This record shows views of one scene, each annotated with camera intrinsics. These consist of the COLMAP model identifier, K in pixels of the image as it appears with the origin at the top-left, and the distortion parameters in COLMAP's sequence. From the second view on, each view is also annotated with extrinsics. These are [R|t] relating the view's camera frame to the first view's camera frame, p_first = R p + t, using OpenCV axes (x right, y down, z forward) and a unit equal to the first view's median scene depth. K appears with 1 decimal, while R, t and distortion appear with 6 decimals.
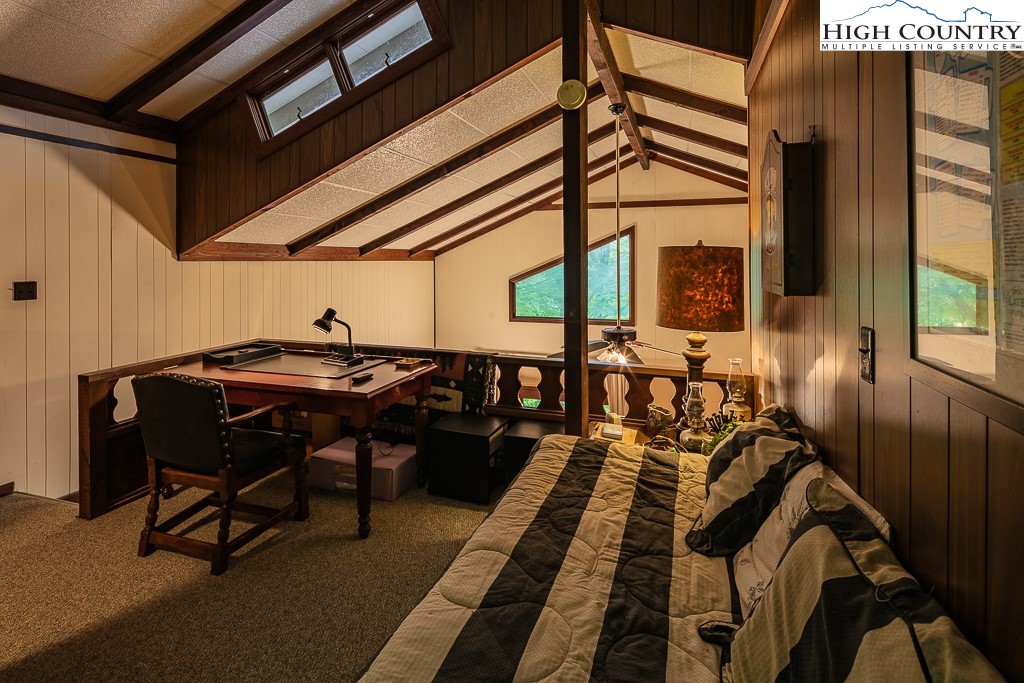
lens RADIAL K [[511.0, 0, 511.0], [0, 511.0, 262.6], [0, 0, 1]] dist [0.000770, -0.000250]
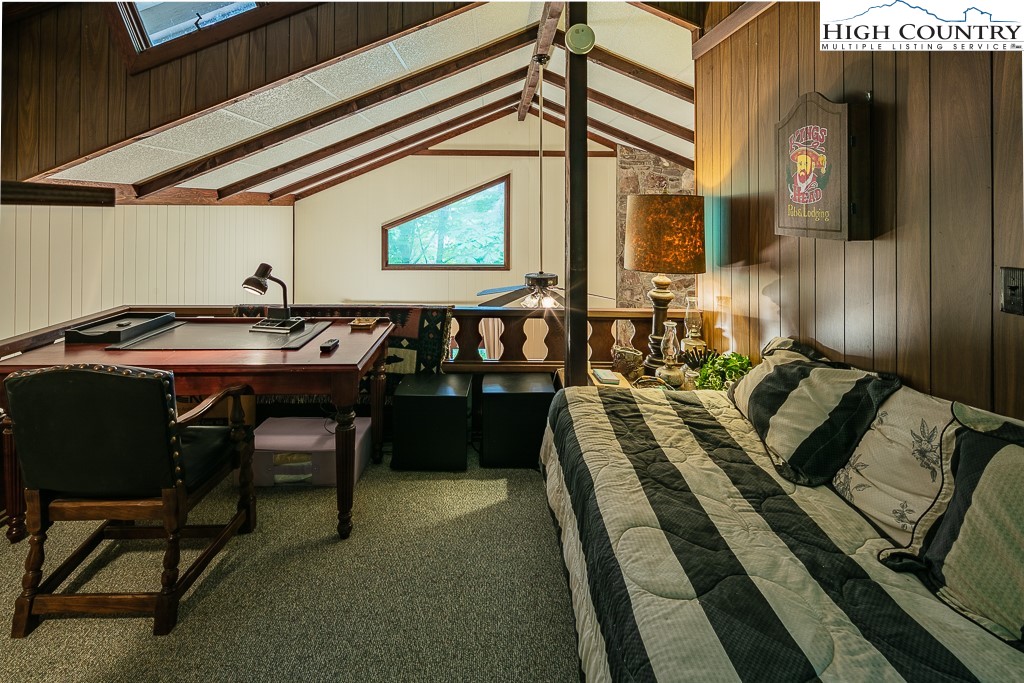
lens RADIAL K [[498.7, 0, 509.2], [0, 498.7, 205.7], [0, 0, 1]] dist [-0.002050, -0.000974]
pose [[0.937316, 0.007906, 0.348391, -0.263363], [-0.005934, 0.999960, -0.006726, -0.000045], [-0.348430, 0.004237, 0.937325, 0.114722]]
